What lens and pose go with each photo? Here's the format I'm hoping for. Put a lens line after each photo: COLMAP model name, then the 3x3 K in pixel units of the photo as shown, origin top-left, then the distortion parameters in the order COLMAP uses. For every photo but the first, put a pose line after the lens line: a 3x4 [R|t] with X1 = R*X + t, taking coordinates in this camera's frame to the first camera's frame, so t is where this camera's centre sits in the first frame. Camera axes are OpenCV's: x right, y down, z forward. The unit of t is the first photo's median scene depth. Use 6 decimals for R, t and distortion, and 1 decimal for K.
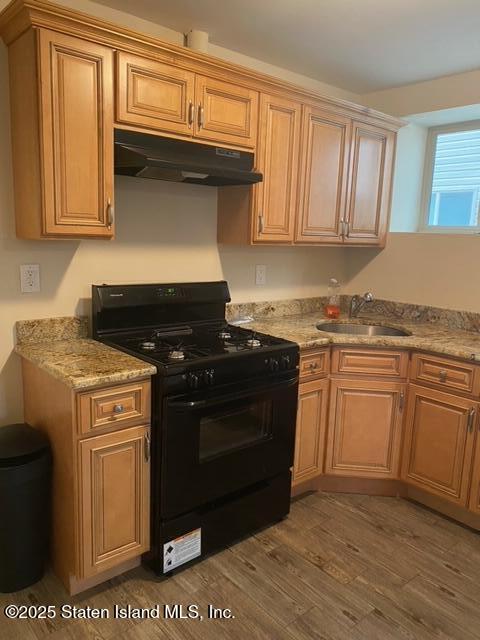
lens RADIAL K [[493.1, 0, 247.9], [0, 493.1, 316.0], [0, 0, 1]] dist [0.008273, 0.005901]
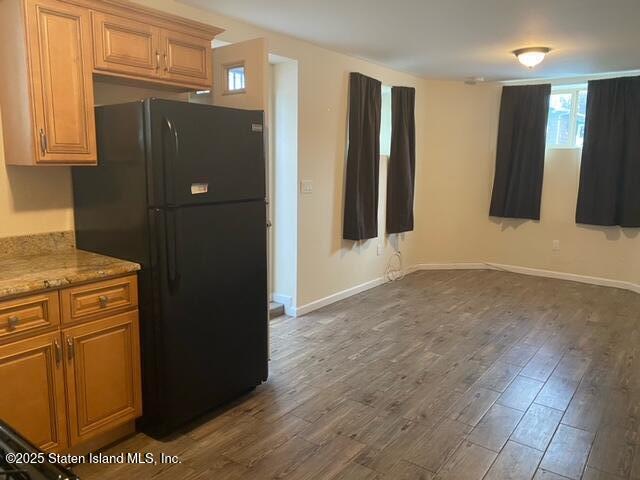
lens RADIAL K [[493.1, 0, 318.1], [0, 493.1, 231.2], [0, 0, 1]] dist [0.008273, 0.005901]
pose [[-0.212980, -0.187651, 0.958867, -0.437080], [0.144099, 0.964619, 0.220783, -0.123029], [-0.966372, 0.185194, -0.178404, 0.629506]]
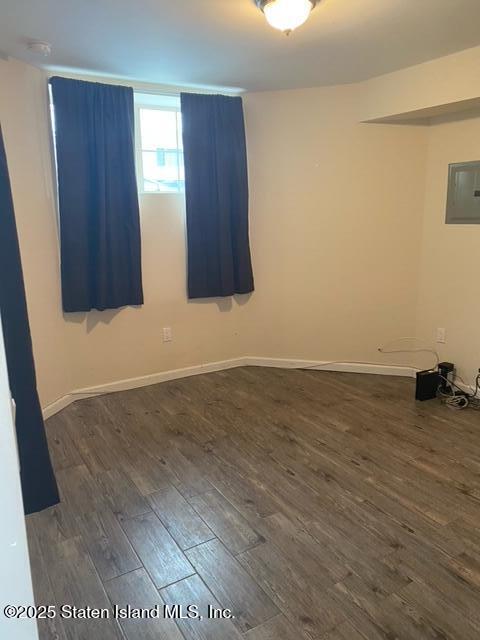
lens RADIAL K [[485.2, 0, 246.3], [0, 485.2, 317.1], [0, 0, 1]] dist [0.057204, -0.091598]
pose [[-0.984400, -0.062445, 0.164490, 1.111633], [0.005739, 0.923006, 0.384742, -0.047366], [-0.175851, 0.379684, -0.908249, 0.524836]]
